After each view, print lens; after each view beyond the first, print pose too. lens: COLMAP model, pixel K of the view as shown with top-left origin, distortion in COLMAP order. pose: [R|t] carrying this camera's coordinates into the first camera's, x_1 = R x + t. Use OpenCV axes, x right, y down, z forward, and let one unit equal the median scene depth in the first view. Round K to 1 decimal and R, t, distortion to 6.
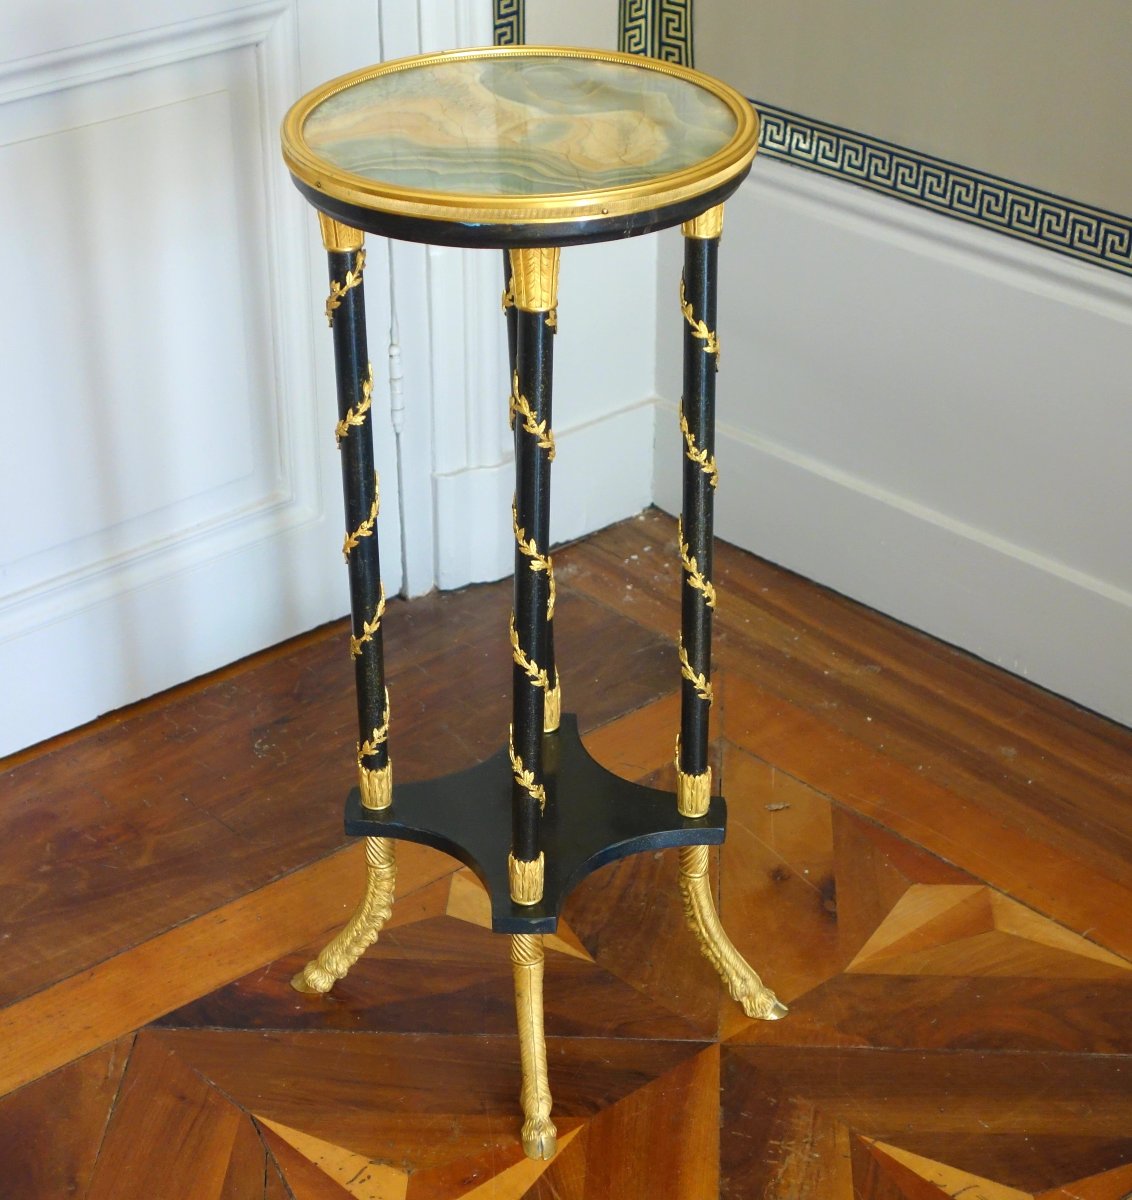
lens RADIAL K [[2701.6, 0, 553.5], [0, 2701.6, 618.4], [0, 0, 1]] dist [0.009793, 0.000000]
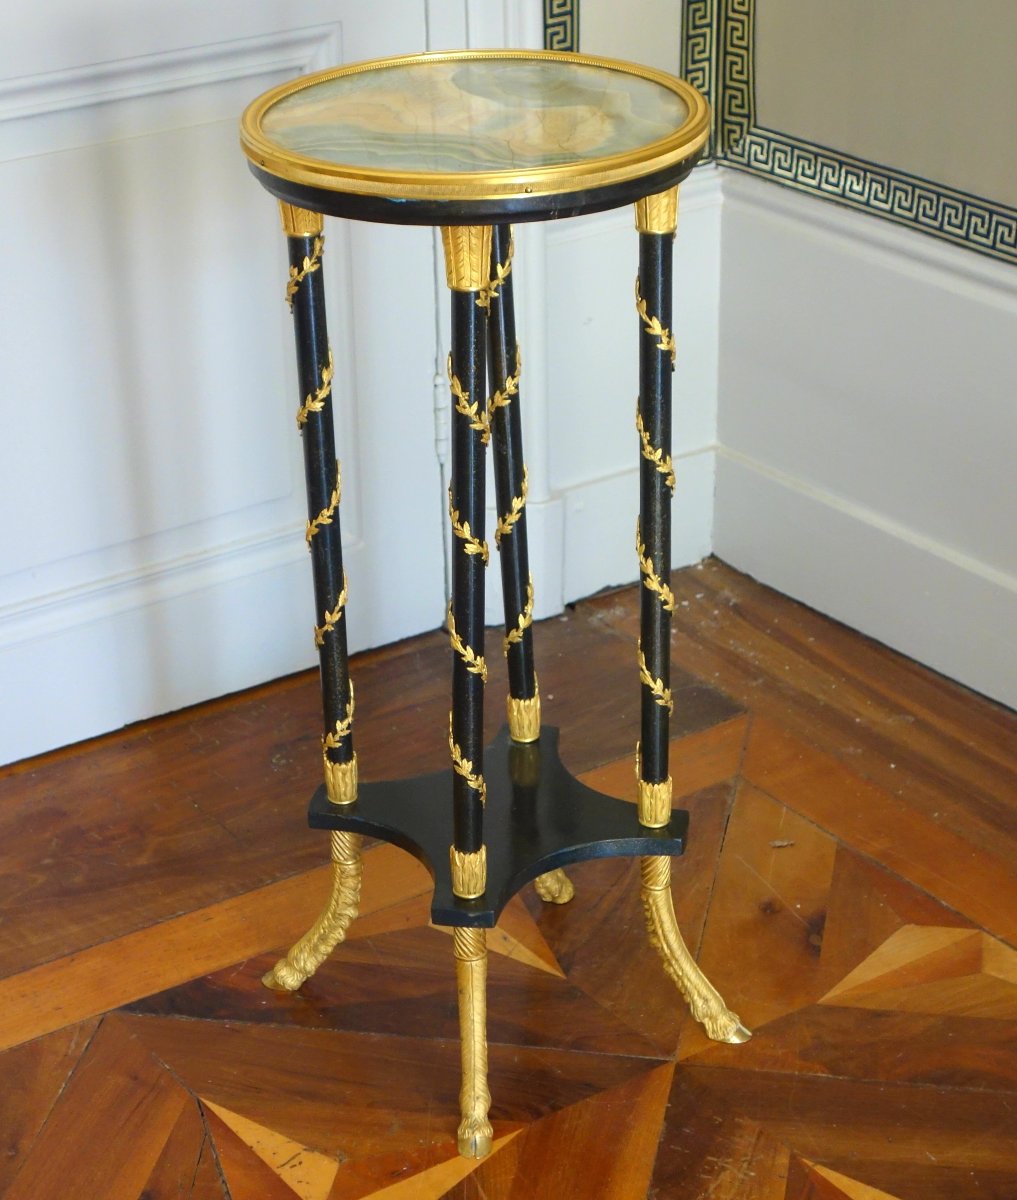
lens RADIAL K [[2754.3, 0, 456.1], [0, 2754.3, 623.1], [0, 0, 1]] dist [0.012094, 0.000000]
pose [[0.990253, 0.043459, -0.132326, 0.102960], [-0.050113, 0.997619, -0.047378, 0.046743], [0.129952, 0.053547, 0.990073, -0.013827]]
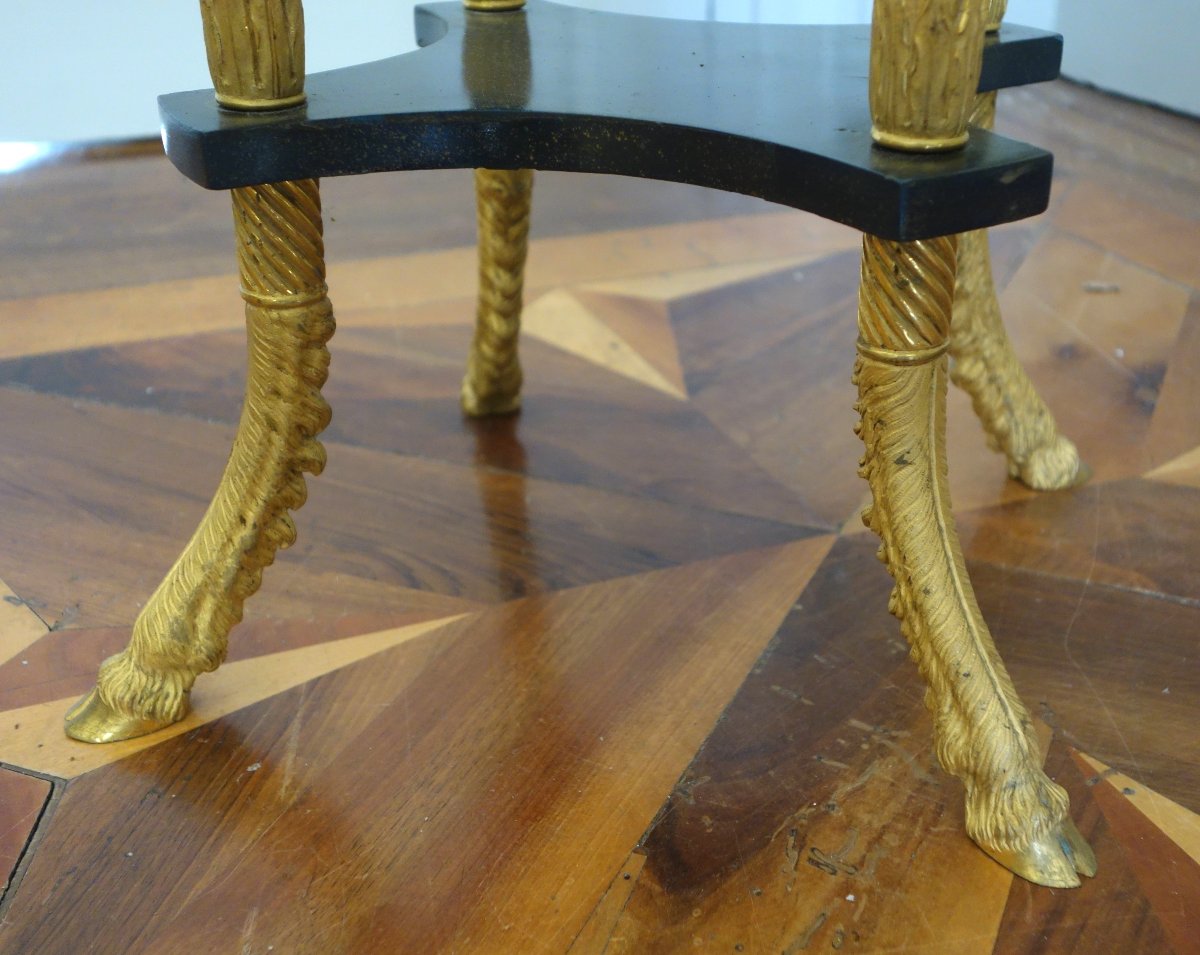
lens RADIAL K [[1511.0, 0, 692.7], [0, 1511.0, 510.9], [0, 0, 1]] dist [0.007035, 0.000000]
pose [[0.950834, 0.153413, -0.269035, 0.103492], [-0.162721, 0.986593, -0.012505, 0.152671], [0.263510, 0.055668, 0.963049, 0.696466]]
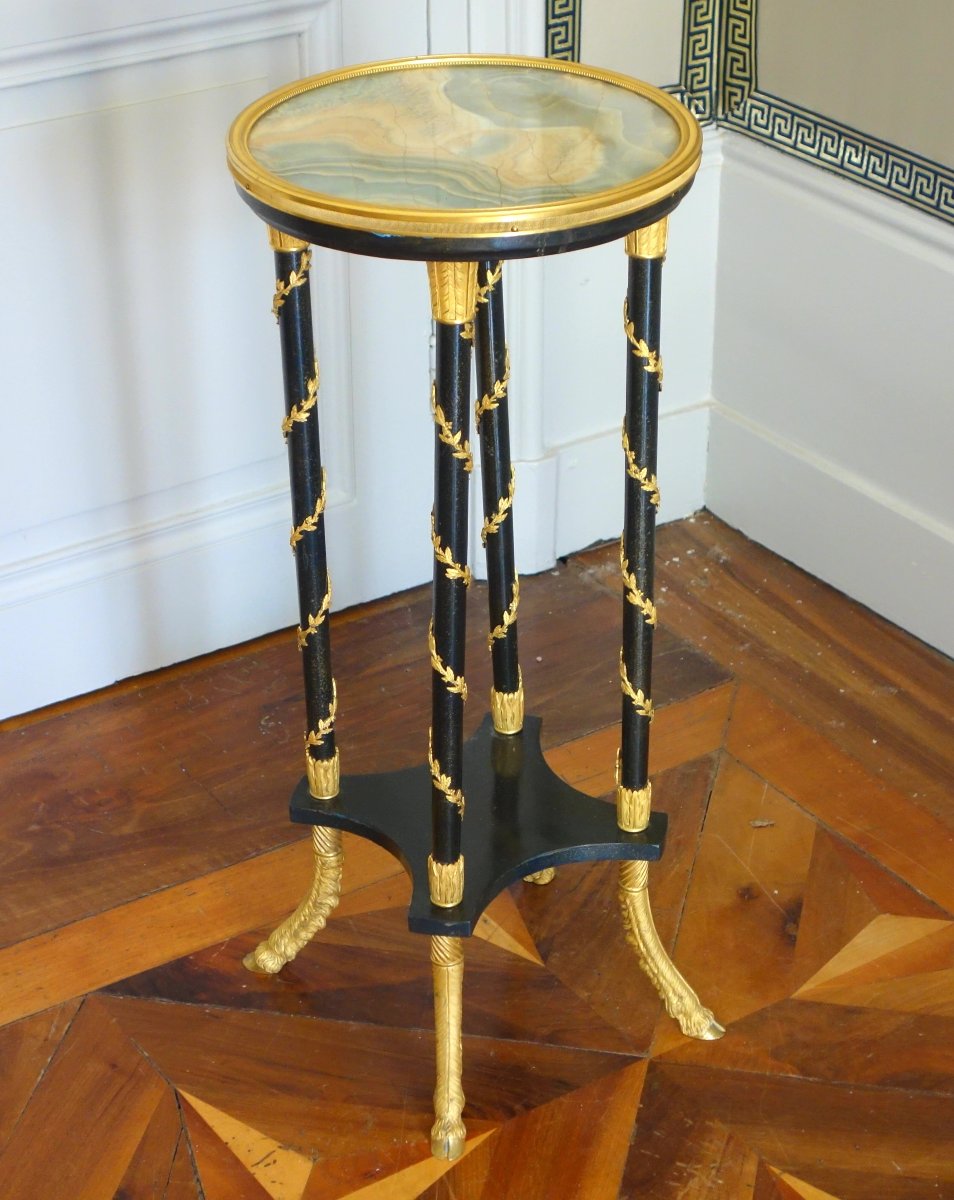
lens RADIAL K [[2686.9, 0, 516.8], [0, 2686.9, 586.2], [0, 0, 1]] dist [0.012451, 0.000000]
pose [[0.991249, 0.069820, -0.112030, 0.106620], [-0.069629, 0.997557, 0.005620, -0.018278], [0.112148, 0.002230, 0.993689, 0.006810]]
